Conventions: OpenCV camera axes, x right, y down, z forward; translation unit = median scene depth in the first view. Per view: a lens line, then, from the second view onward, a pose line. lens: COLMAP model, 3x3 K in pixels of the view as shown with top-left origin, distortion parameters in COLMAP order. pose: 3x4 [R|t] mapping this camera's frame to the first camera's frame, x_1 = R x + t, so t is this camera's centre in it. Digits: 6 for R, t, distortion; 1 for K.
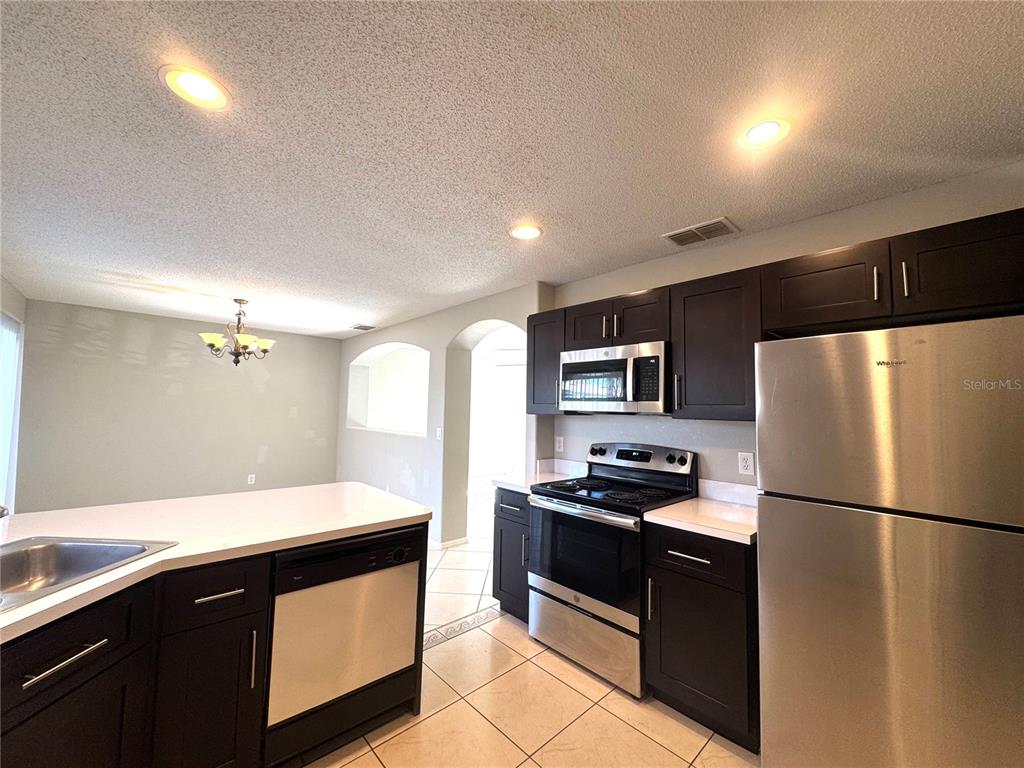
lens RADIAL K [[412.3, 0, 509.3], [0, 412.3, 379.6], [0, 0, 1]] dist [-0.001012, 0.000276]
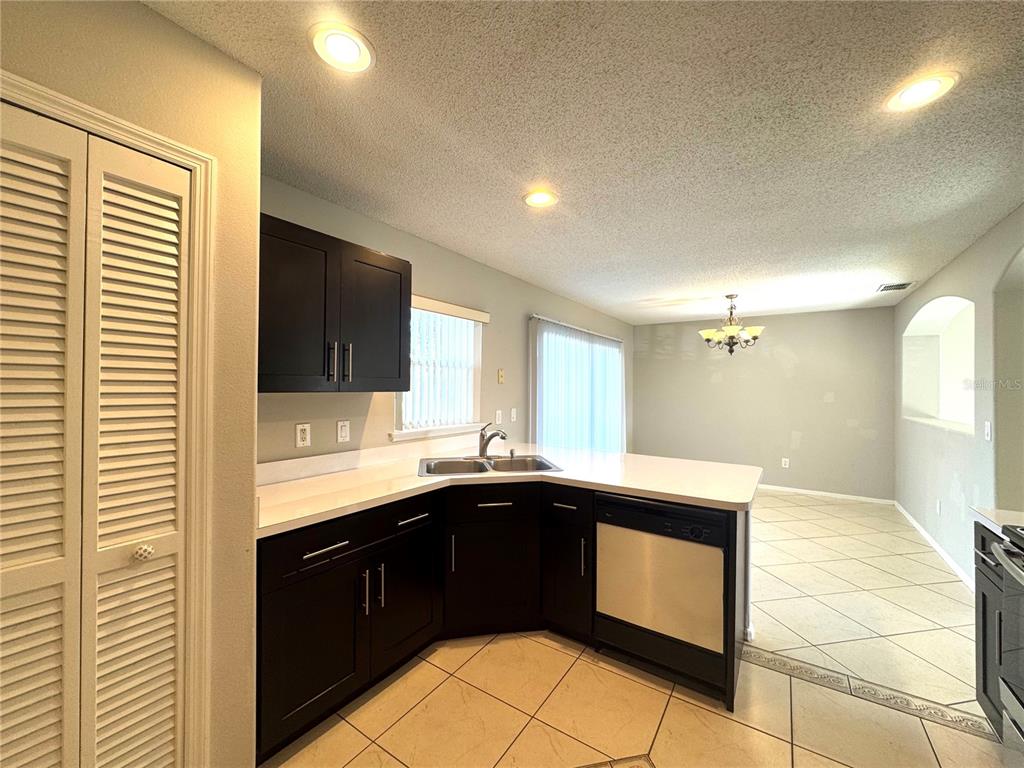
lens RADIAL K [[412.3, 0, 514.8], [0, 412.3, 384.1], [0, 0, 1]] dist [-0.001012, 0.000276]
pose [[0.231847, -0.028297, -0.972341, 0.284260], [0.065394, 0.997769, -0.013444, 0.022448], [0.970552, -0.060468, 0.233180, 0.164849]]
